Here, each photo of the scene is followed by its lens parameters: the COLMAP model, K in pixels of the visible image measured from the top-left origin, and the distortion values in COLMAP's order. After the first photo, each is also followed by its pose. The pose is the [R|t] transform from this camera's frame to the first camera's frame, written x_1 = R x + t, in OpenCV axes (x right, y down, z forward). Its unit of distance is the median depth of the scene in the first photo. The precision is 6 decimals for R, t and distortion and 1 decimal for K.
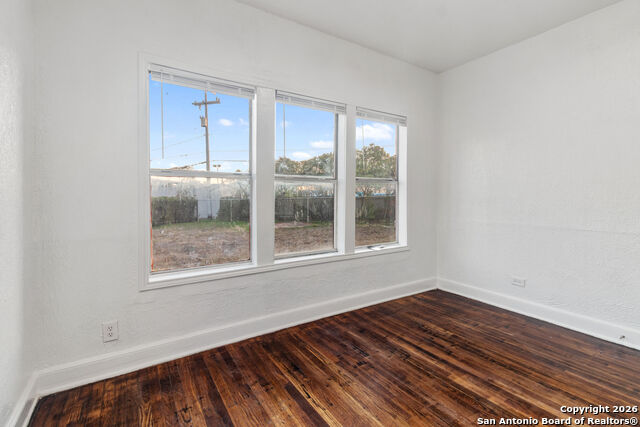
lens RADIAL K [[295.9, 0, 320.3], [0, 295.9, 207.9], [0, 0, 1]] dist [0.005016, -0.000098]
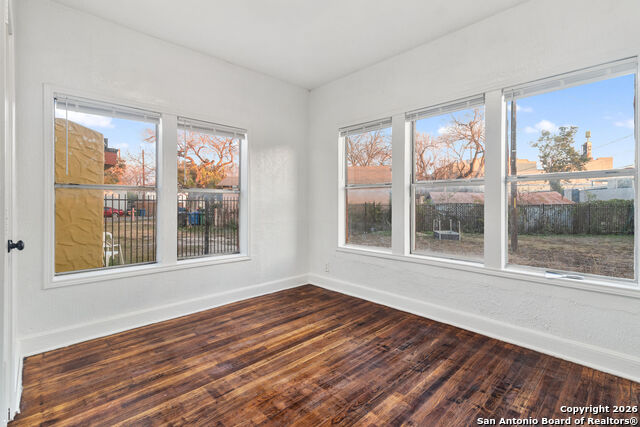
lens RADIAL K [[295.9, 0, 320.3], [0, 295.9, 207.9], [0, 0, 1]] dist [0.005016, -0.000098]
pose [[0.183895, 0.022839, -0.982681, 1.199542], [-0.032791, 0.999316, 0.017089, -0.021013], [0.982399, 0.029081, 0.184518, 0.528400]]
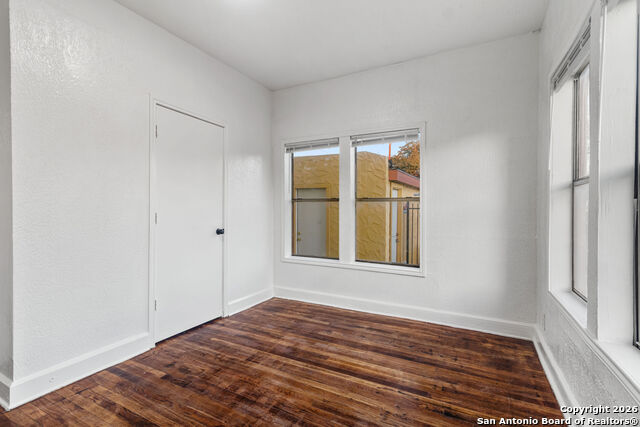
lens RADIAL K [[295.9, 0, 320.3], [0, 295.9, 207.9], [0, 0, 1]] dist [0.005016, -0.000098]
pose [[-0.874780, -0.000458, -0.484521, 0.622713], [-0.013114, 0.999656, 0.022732, -0.052027], [0.484344, 0.026240, -0.874484, 1.496433]]
